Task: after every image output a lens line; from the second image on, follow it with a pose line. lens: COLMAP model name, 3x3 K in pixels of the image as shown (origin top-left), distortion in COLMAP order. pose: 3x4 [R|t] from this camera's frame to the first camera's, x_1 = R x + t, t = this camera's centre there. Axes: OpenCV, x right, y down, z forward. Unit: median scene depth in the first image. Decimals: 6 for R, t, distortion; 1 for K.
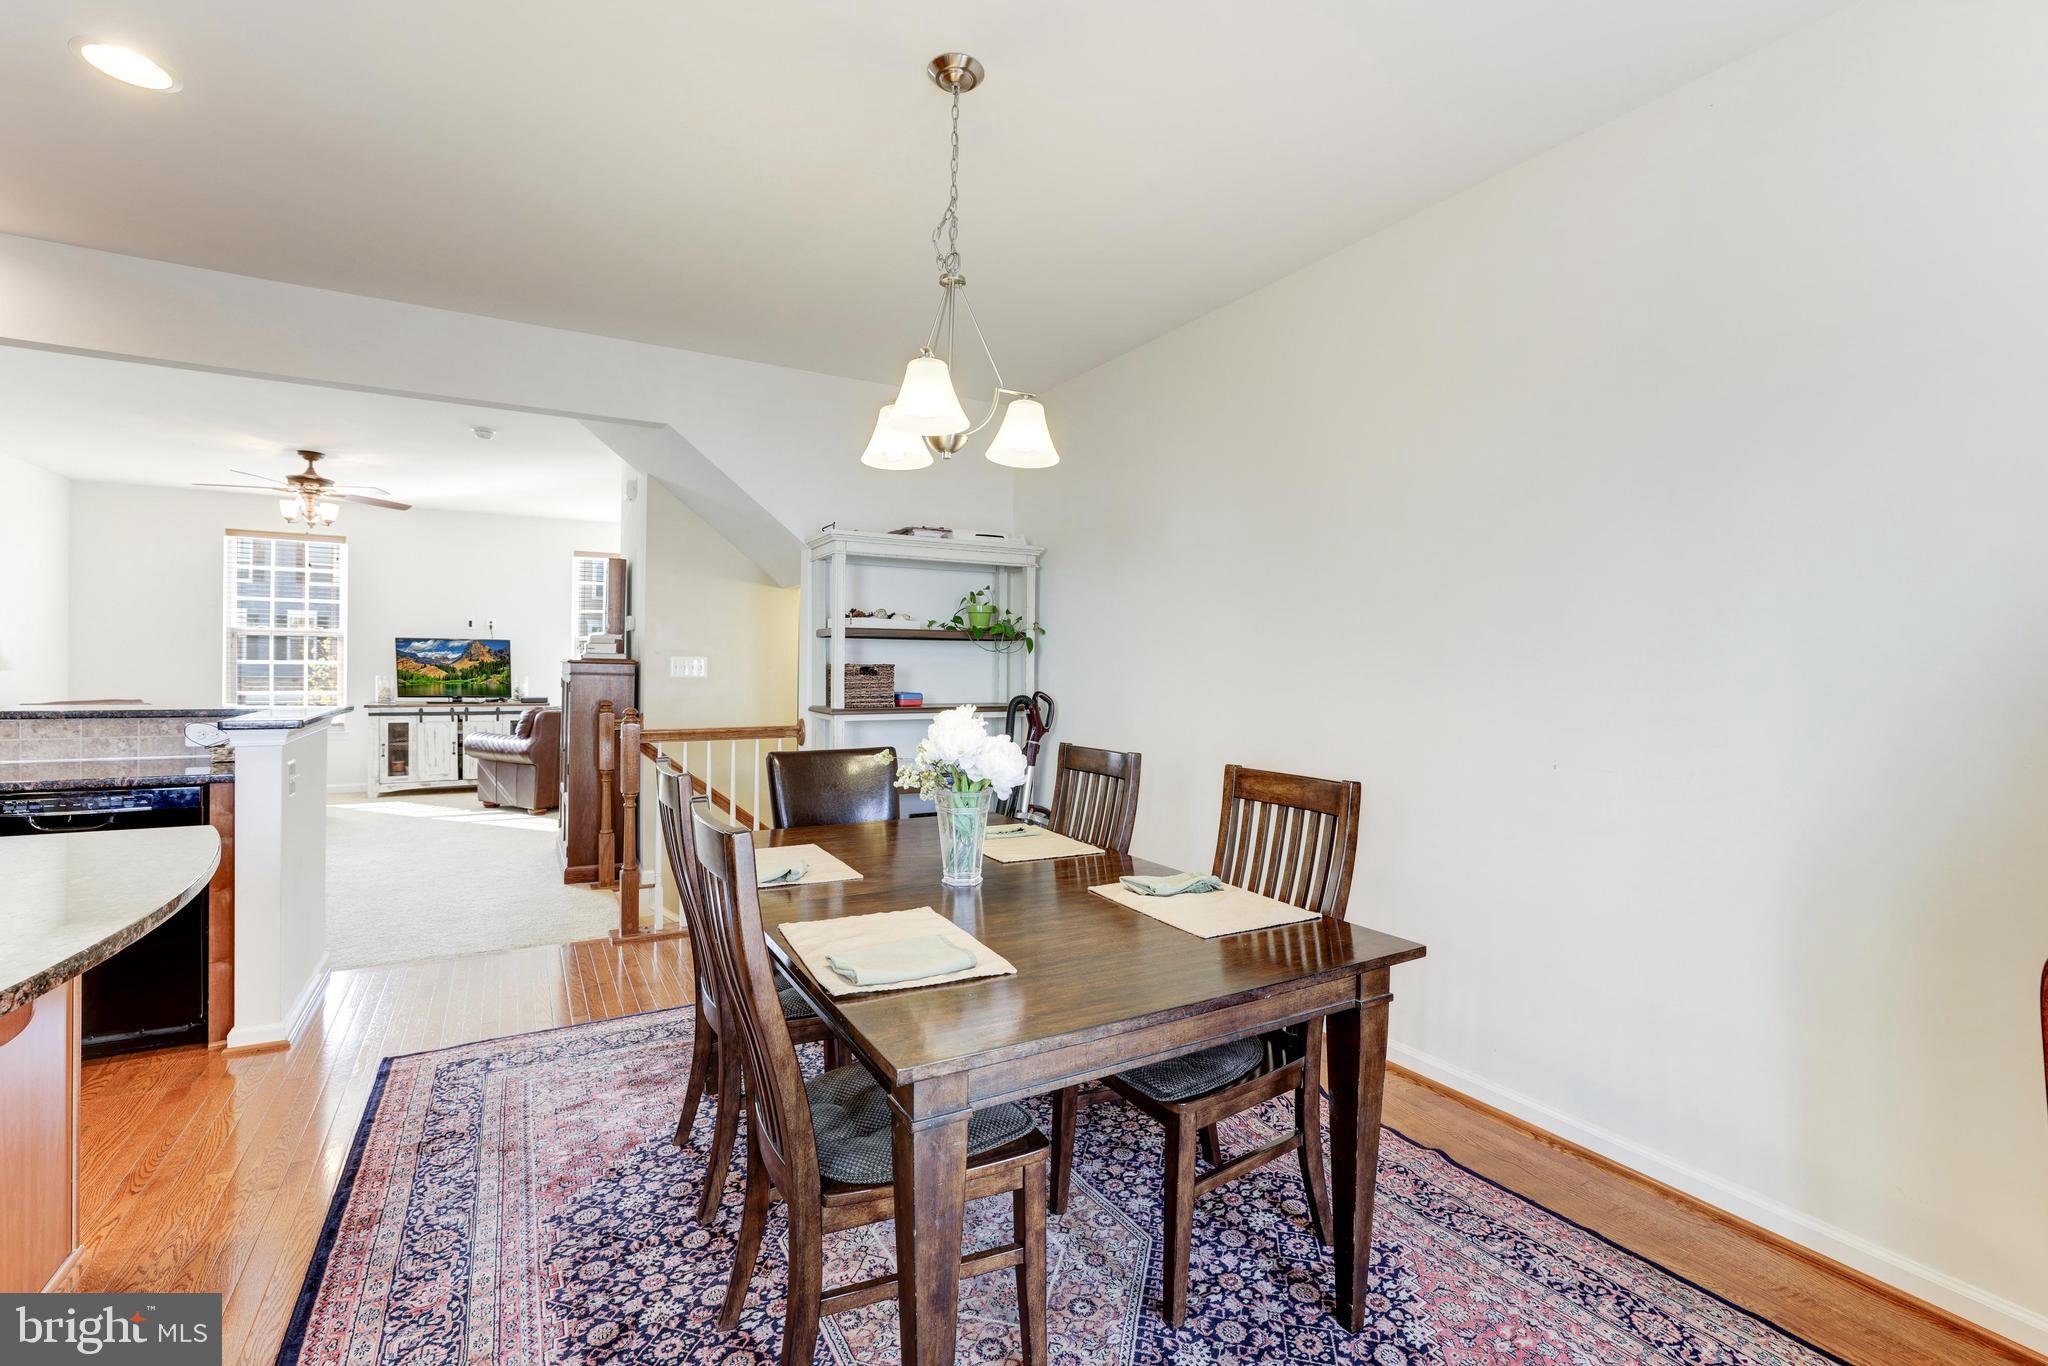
lens RADIAL K [[891.3, 0, 1012.7], [0, 891.3, 668.1], [0, 0, 1]] dist [-0.013394, 0.005511]
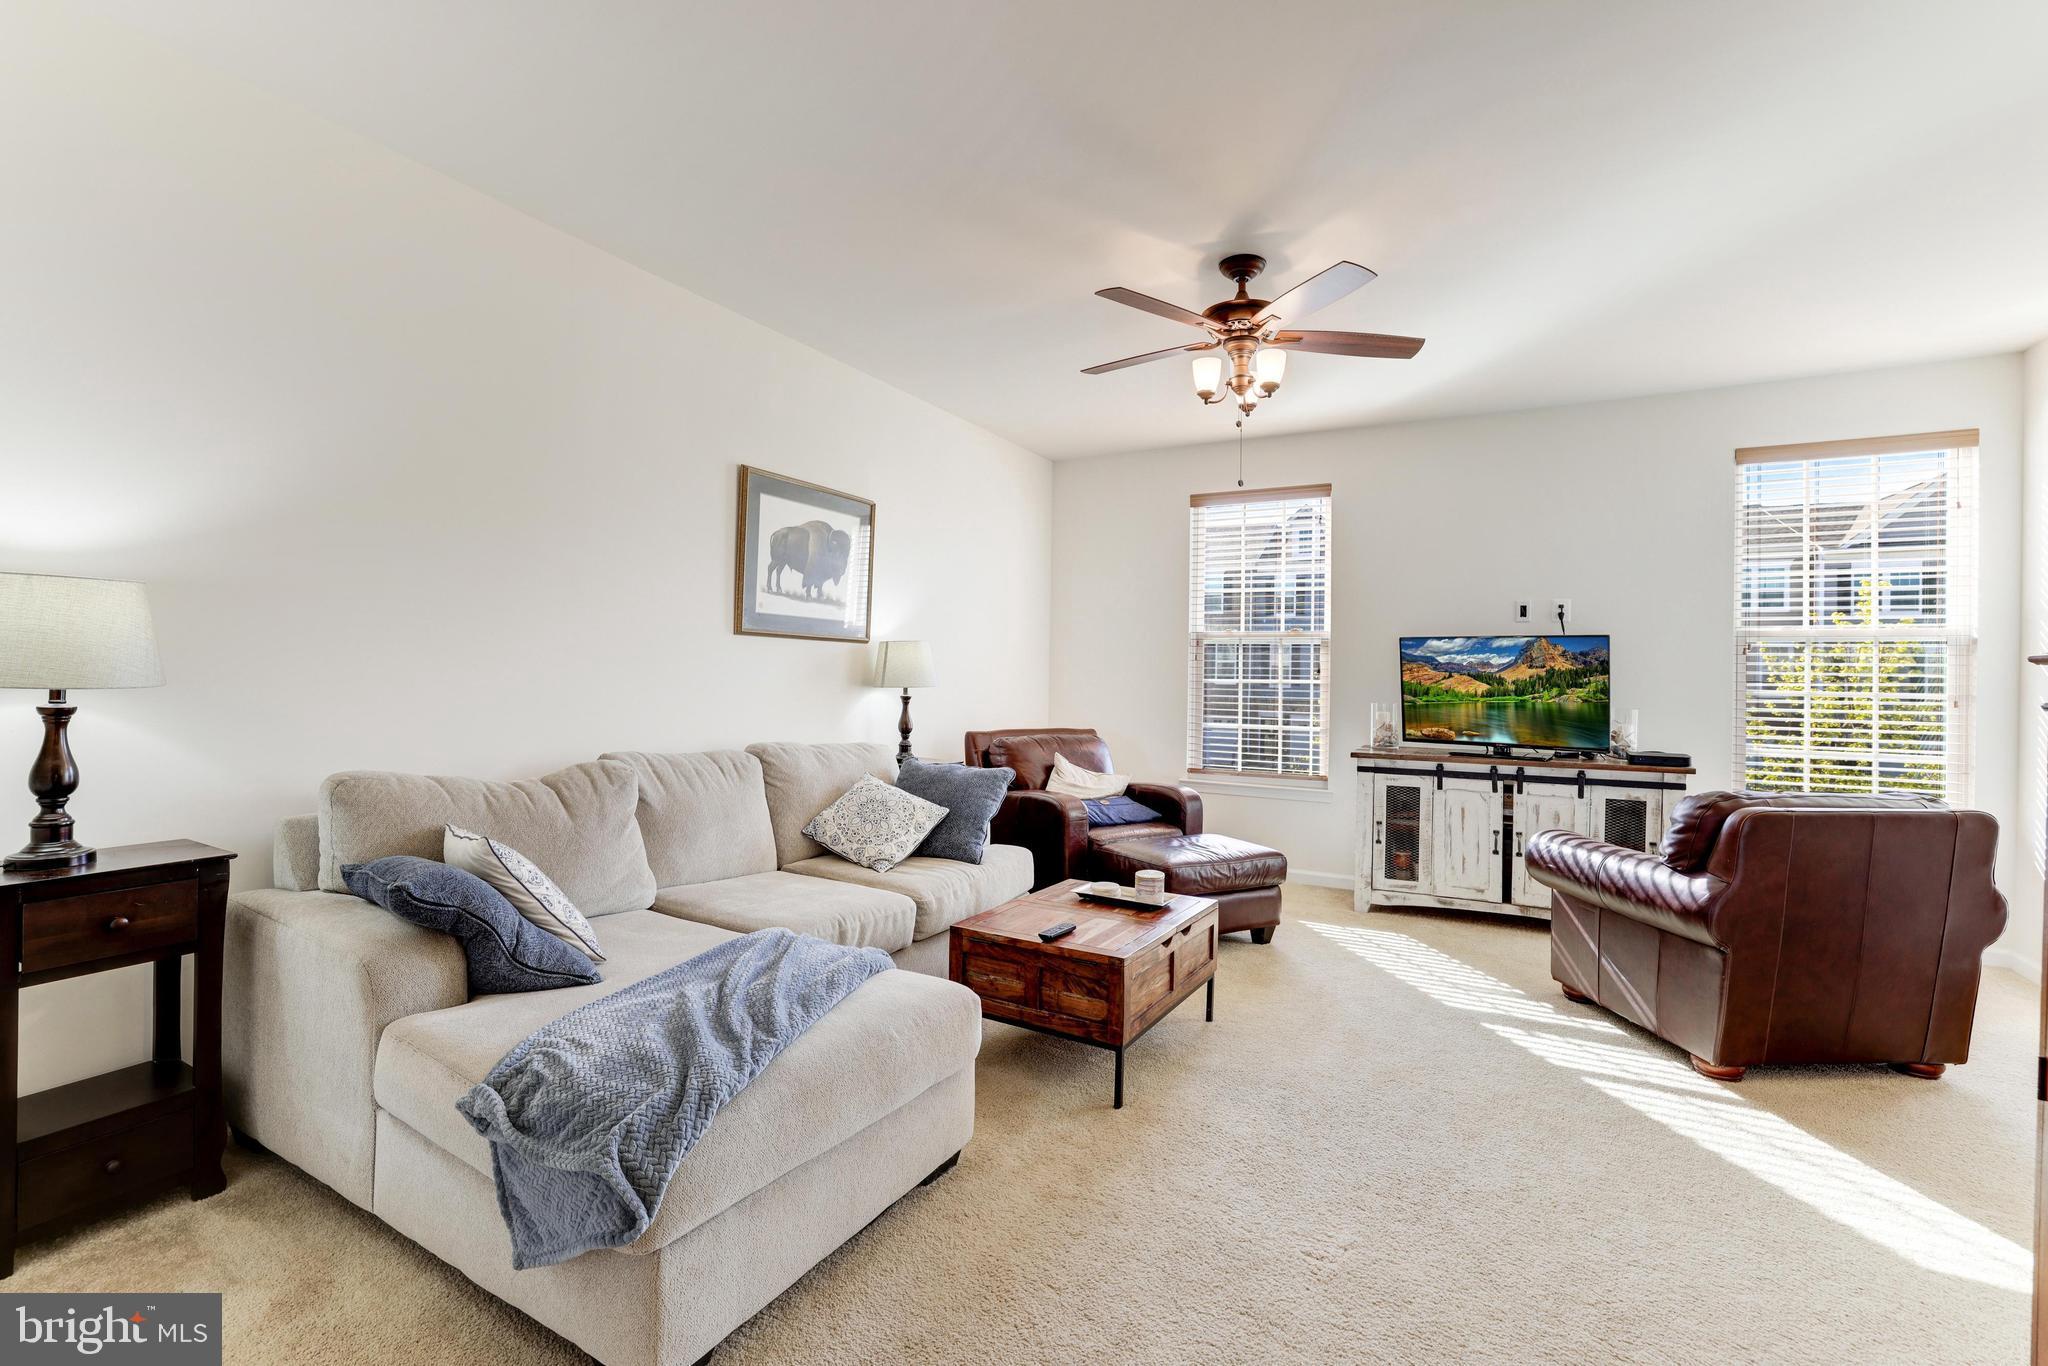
lens RADIAL K [[891.3, 0, 1039.1], [0, 891.3, 698.4], [0, 0, 1]] dist [-0.013394, 0.005511]
pose [[0.531676, 0.008977, -0.846900, -0.332480], [-0.004562, 0.999960, 0.007735, 0.002315], [0.846936, -0.000249, 0.531695, 0.496410]]
